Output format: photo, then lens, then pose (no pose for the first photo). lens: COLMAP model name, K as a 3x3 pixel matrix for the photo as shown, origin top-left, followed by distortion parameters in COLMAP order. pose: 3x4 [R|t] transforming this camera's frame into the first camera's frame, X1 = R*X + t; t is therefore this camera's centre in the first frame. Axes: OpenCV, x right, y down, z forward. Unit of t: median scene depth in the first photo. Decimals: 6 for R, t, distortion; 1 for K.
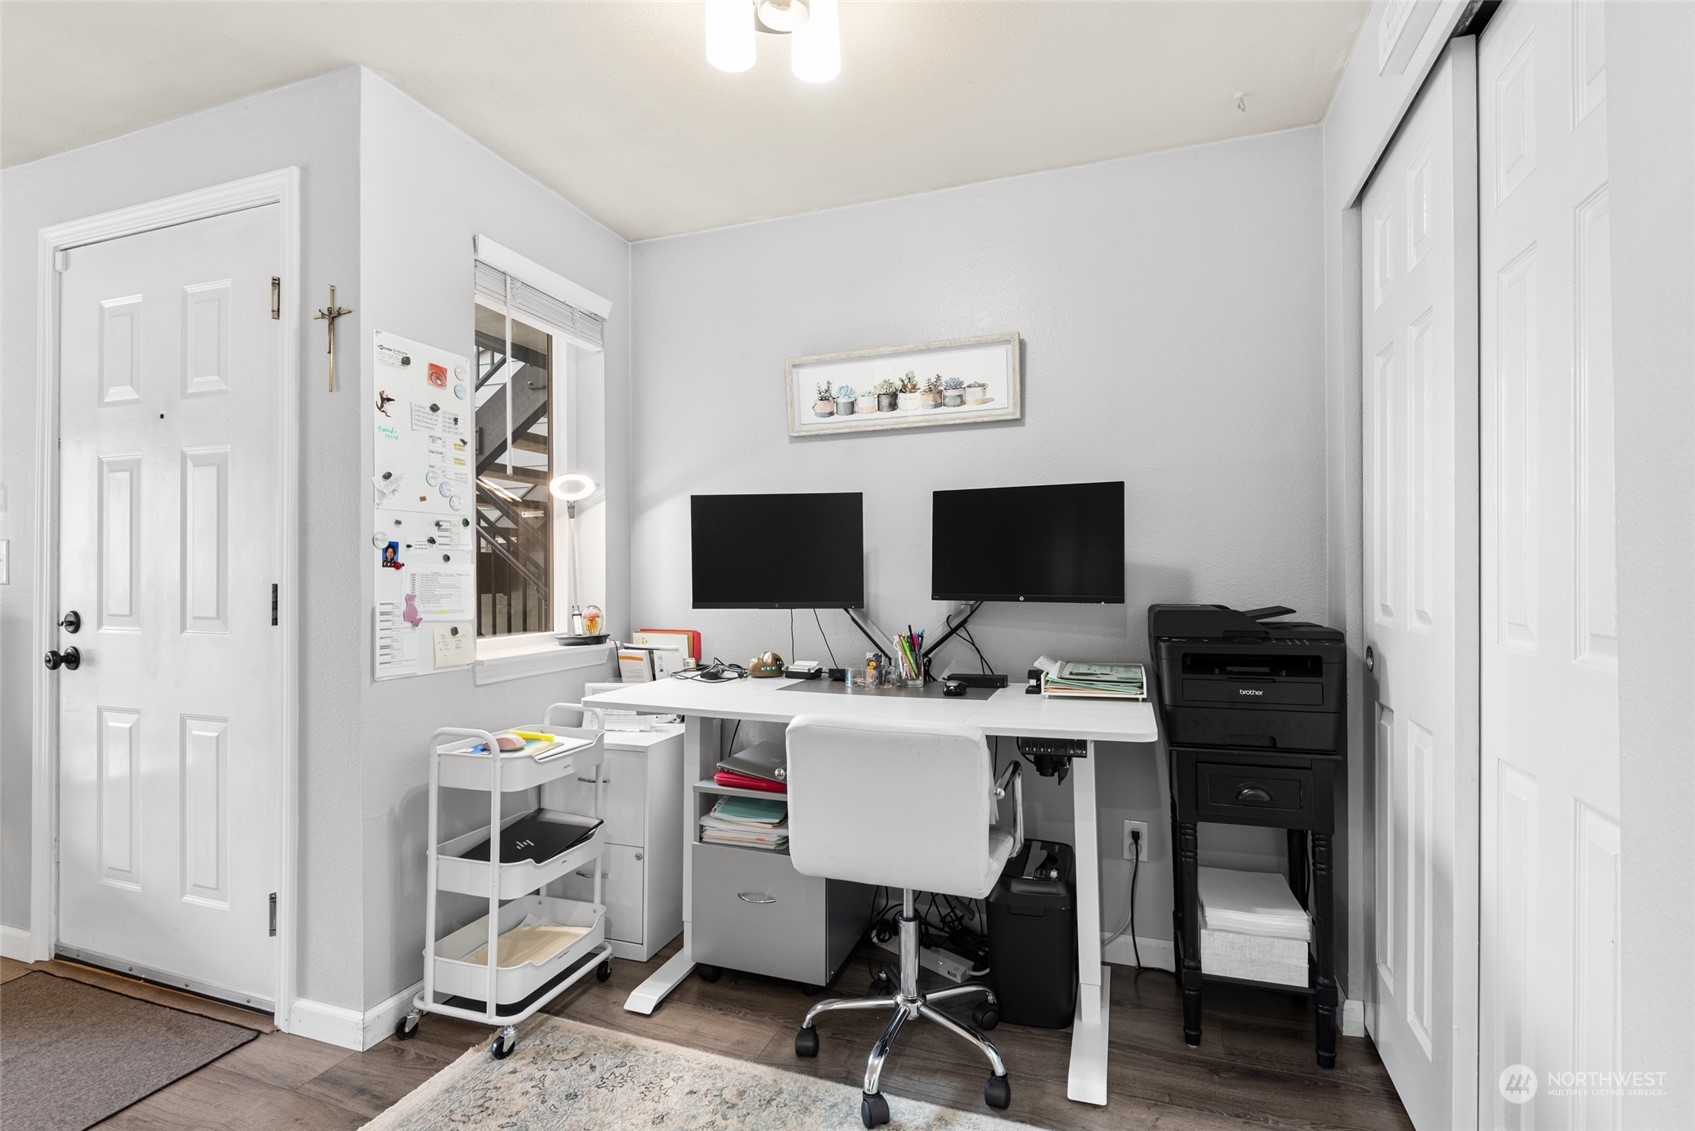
lens RADIAL K [[799.5, 0, 838.2], [0, 799.5, 572.3], [0, 0, 1]] dist [0.044468, -0.035482]
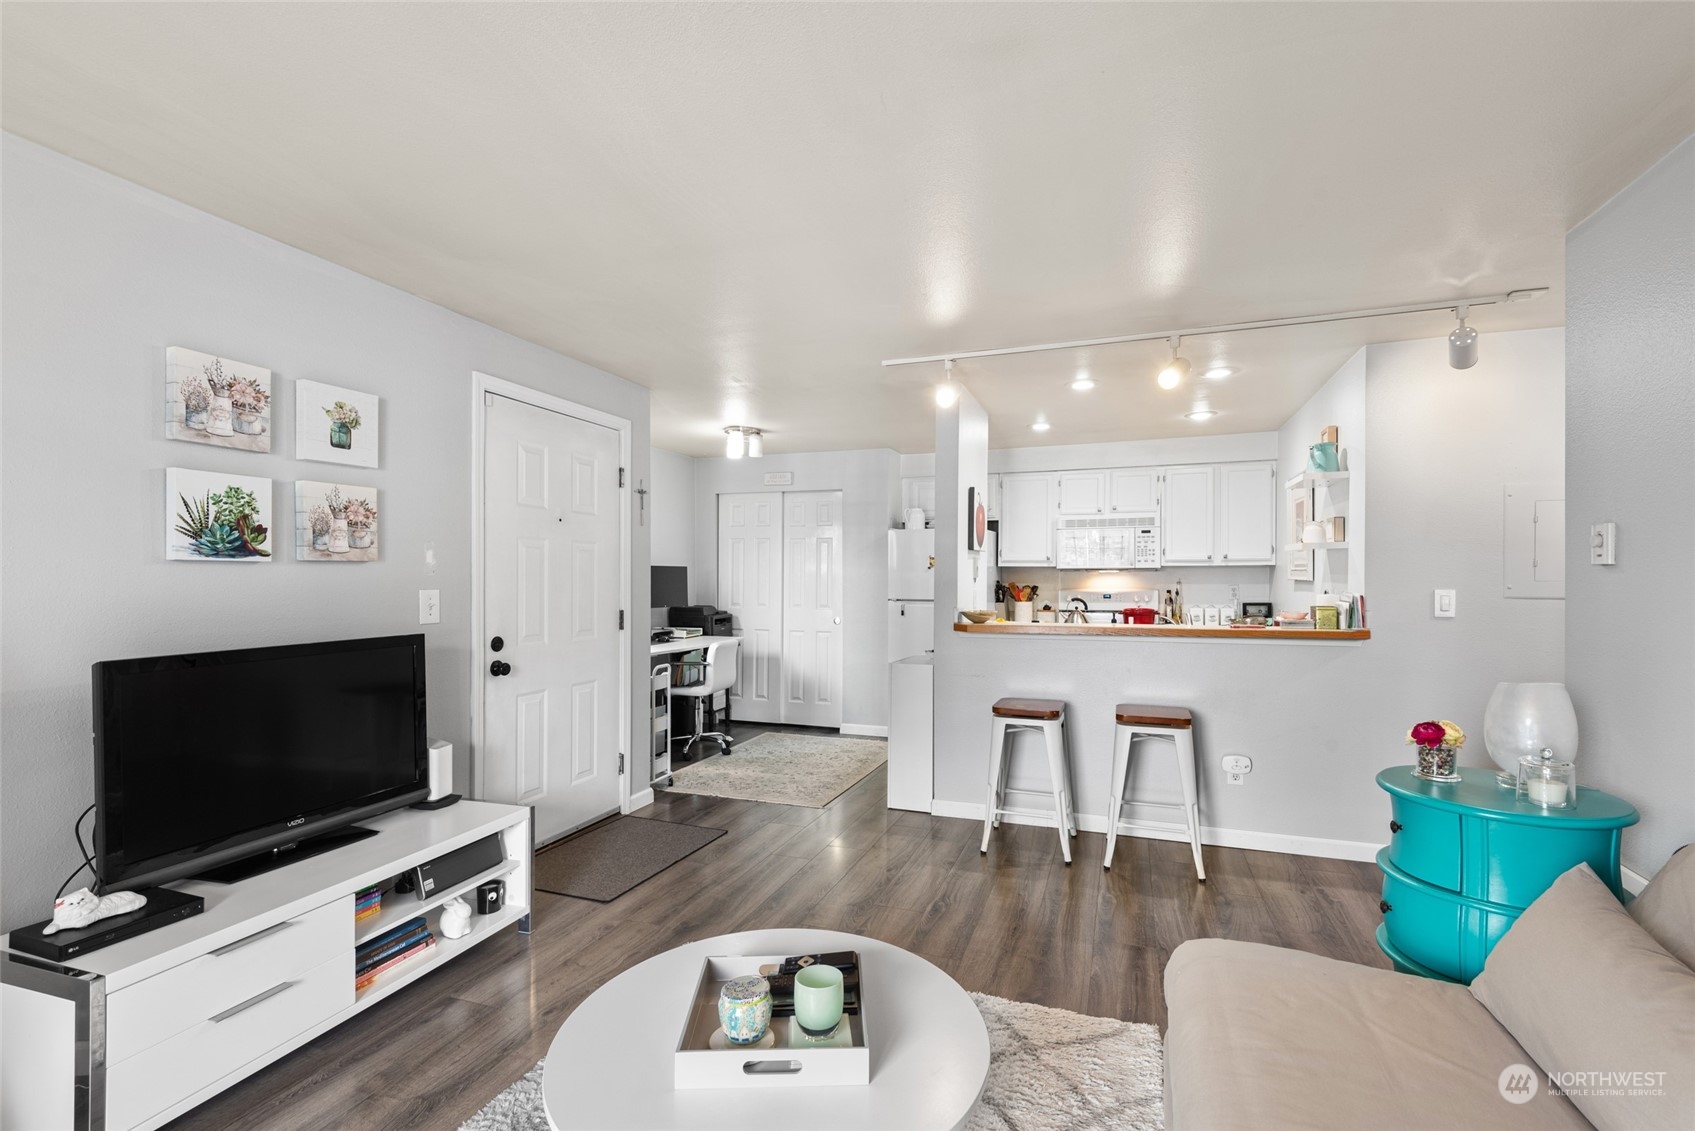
lens RADIAL K [[755.4, 0, 857.7], [0, 755.4, 575.2], [0, 0, 1]] dist [0.023016, -0.016317]
pose [[-0.003568, 0.005917, 0.999976, -2.219649], [-0.000615, 0.999982, -0.005920, -0.055163], [-0.999993, -0.000637, -0.003564, 0.312904]]
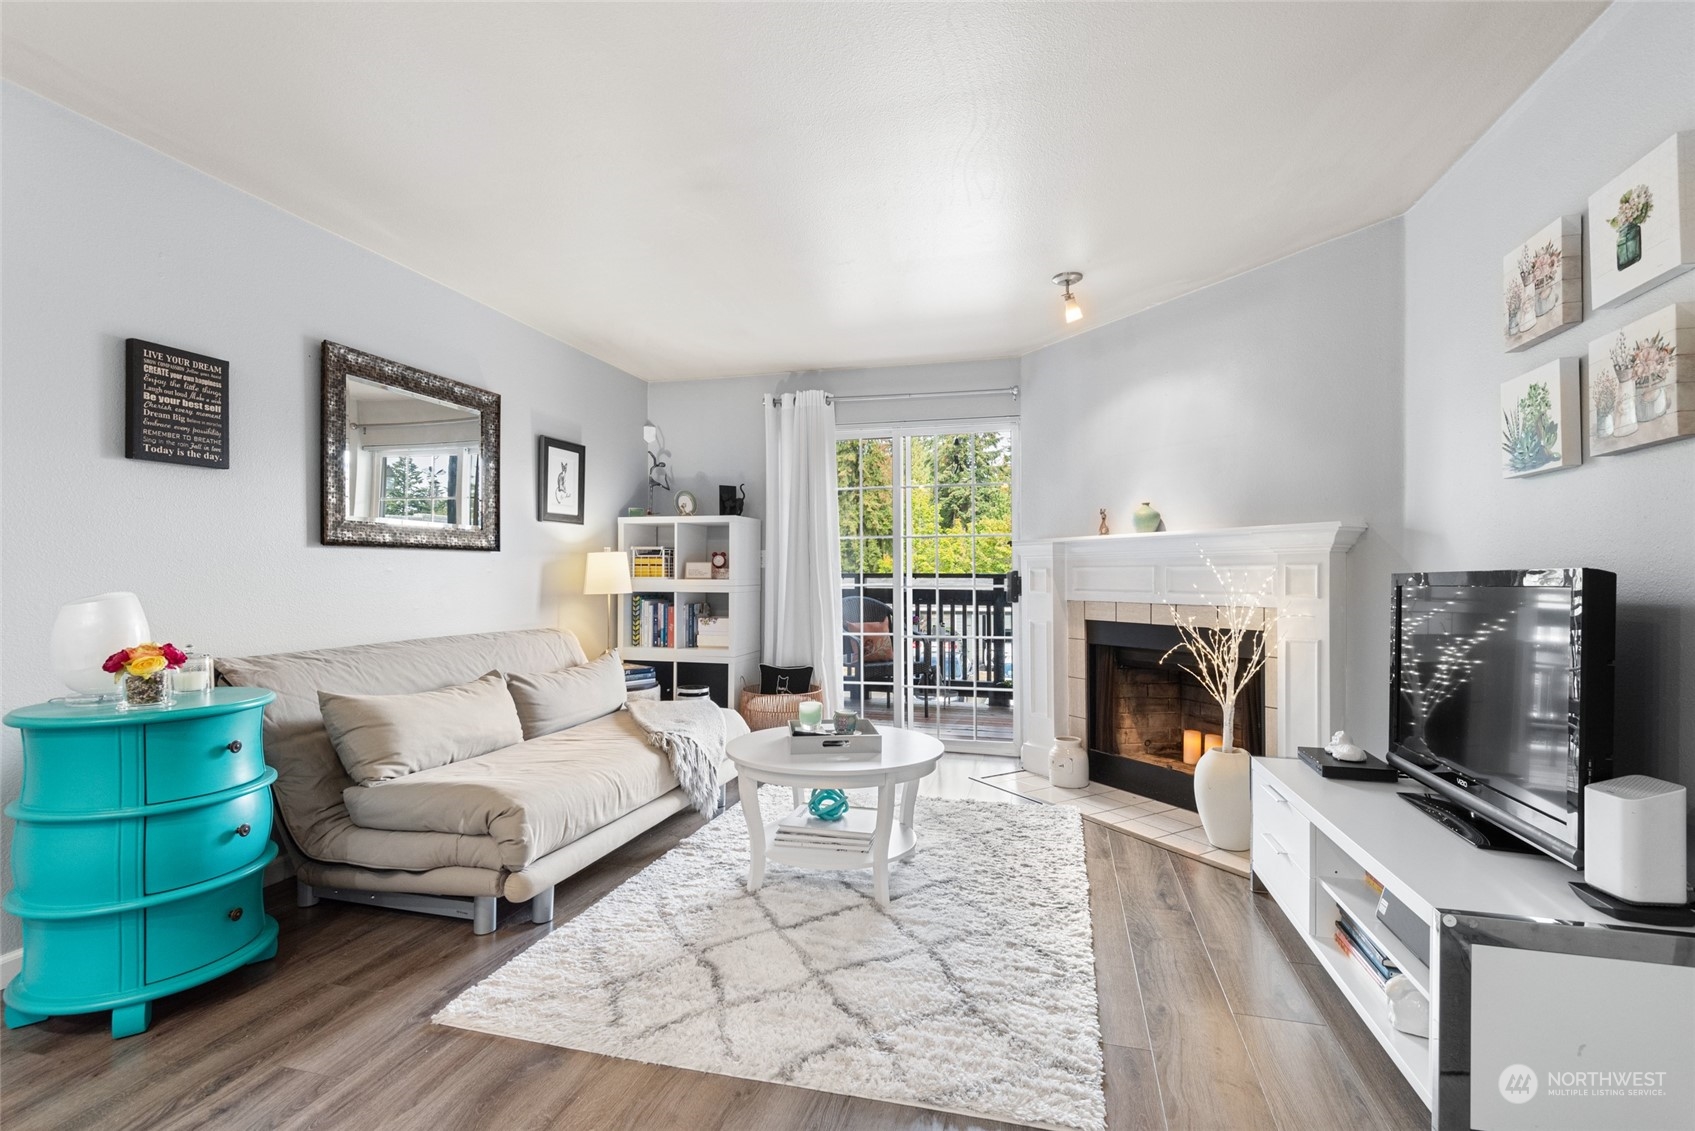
lens RADIAL K [[773.2, 0, 850.5], [0, 773.2, 570.8], [0, 0, 1]] dist [0.024718, -0.011558]
pose [[0.087916, -0.006384, -0.996107, -0.567304], [-0.000130, 0.999979, -0.006420, 0.028027], [0.996128, 0.000694, 0.087913, 0.302267]]
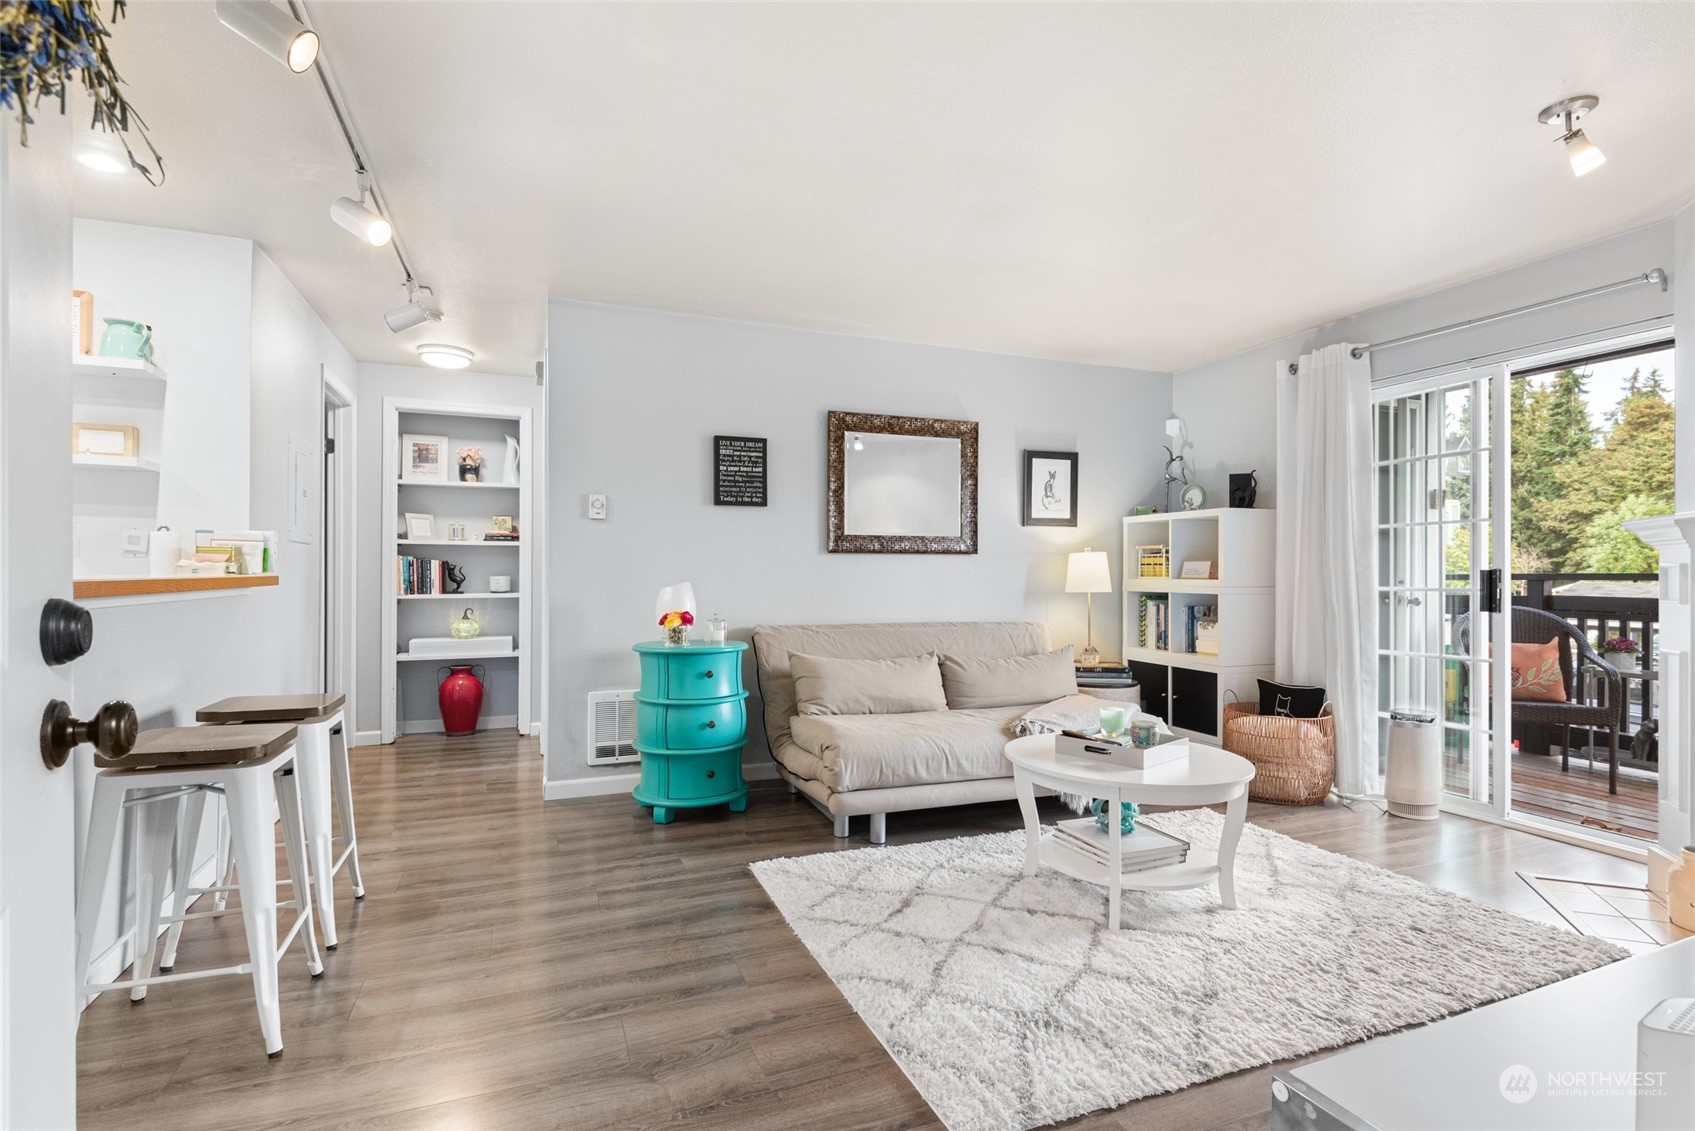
lens RADIAL K [[799.5, 0, 838.2], [0, 799.5, 572.3], [0, 0, 1]] dist [0.044468, -0.035482]
pose [[-0.754005, -0.006156, -0.656840, -0.679120], [-0.004384, 0.999981, -0.004339, 0.032102], [0.656854, -0.000392, -0.754018, 0.938904]]
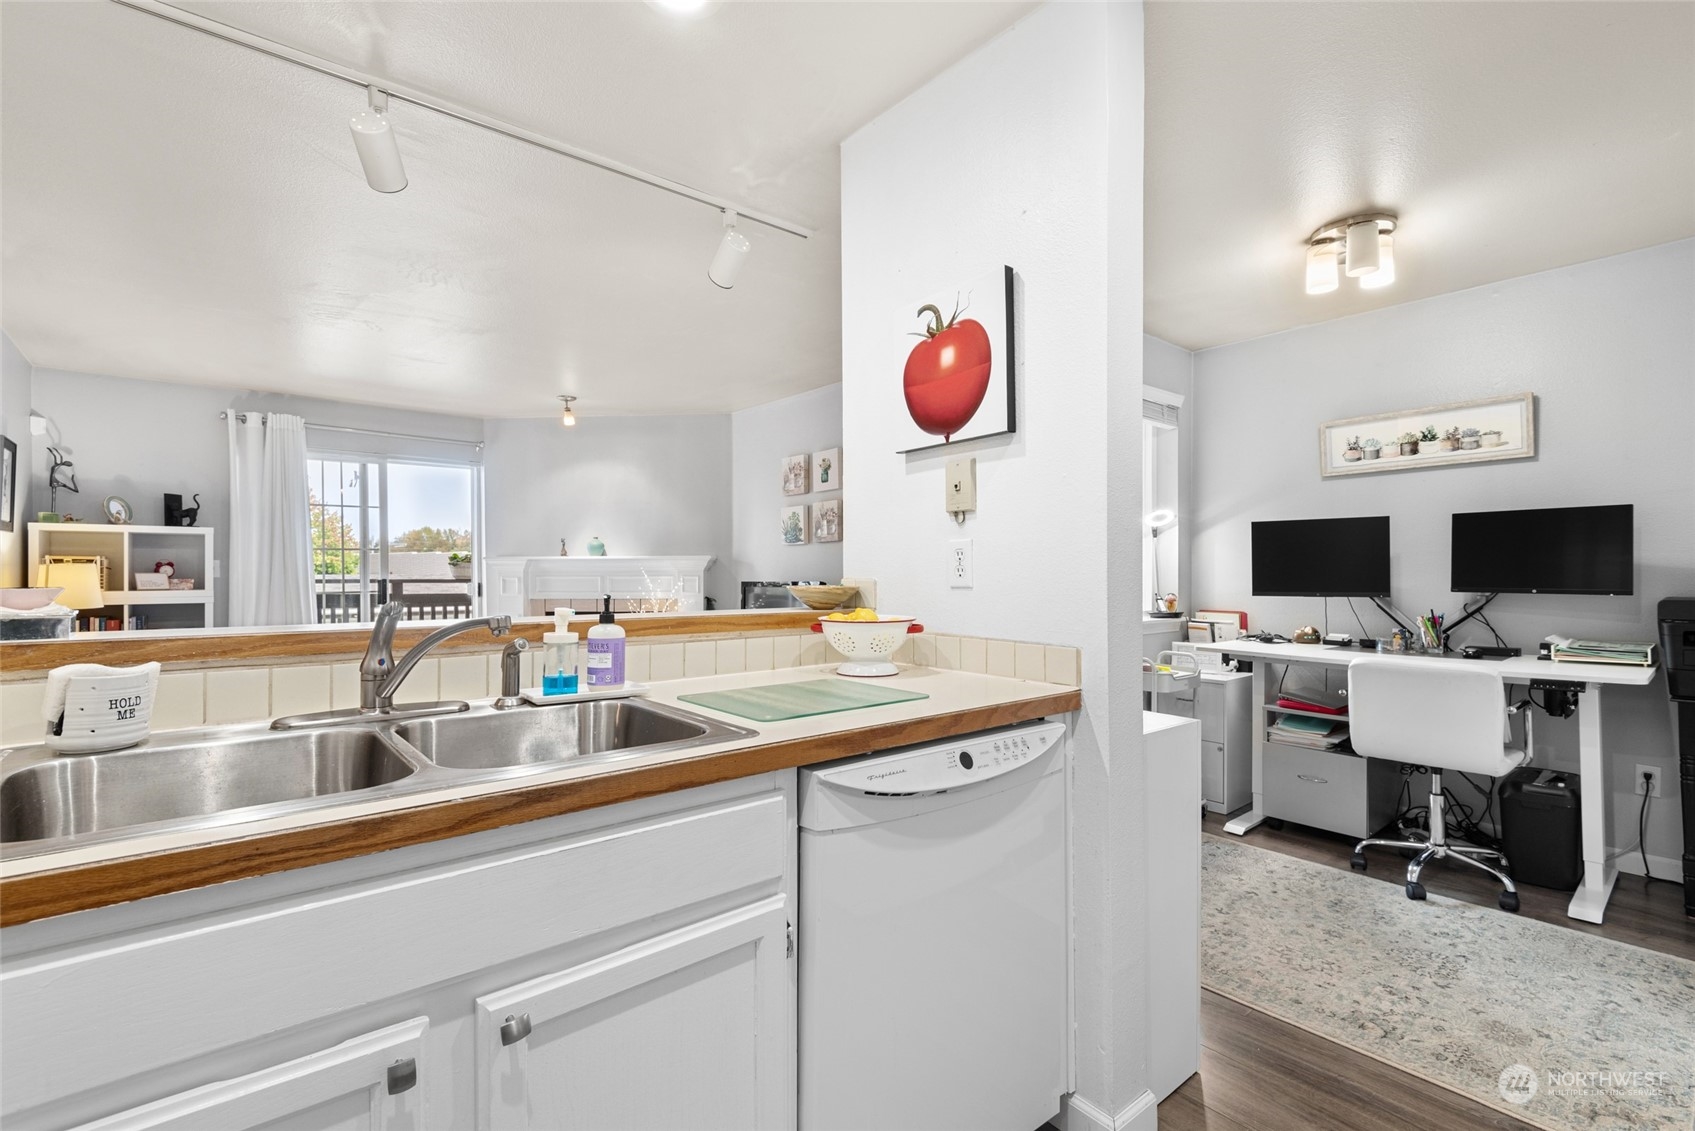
lens RADIAL K [[755.4, 0, 857.7], [0, 755.4, 575.2], [0, 0, 1]] dist [0.023016, -0.016317]
pose [[0.870602, 0.000336, -0.491987, -0.128280], [0.003508, 0.999970, 0.006889, -0.006805], [0.491975, -0.007723, 0.870575, -0.652605]]
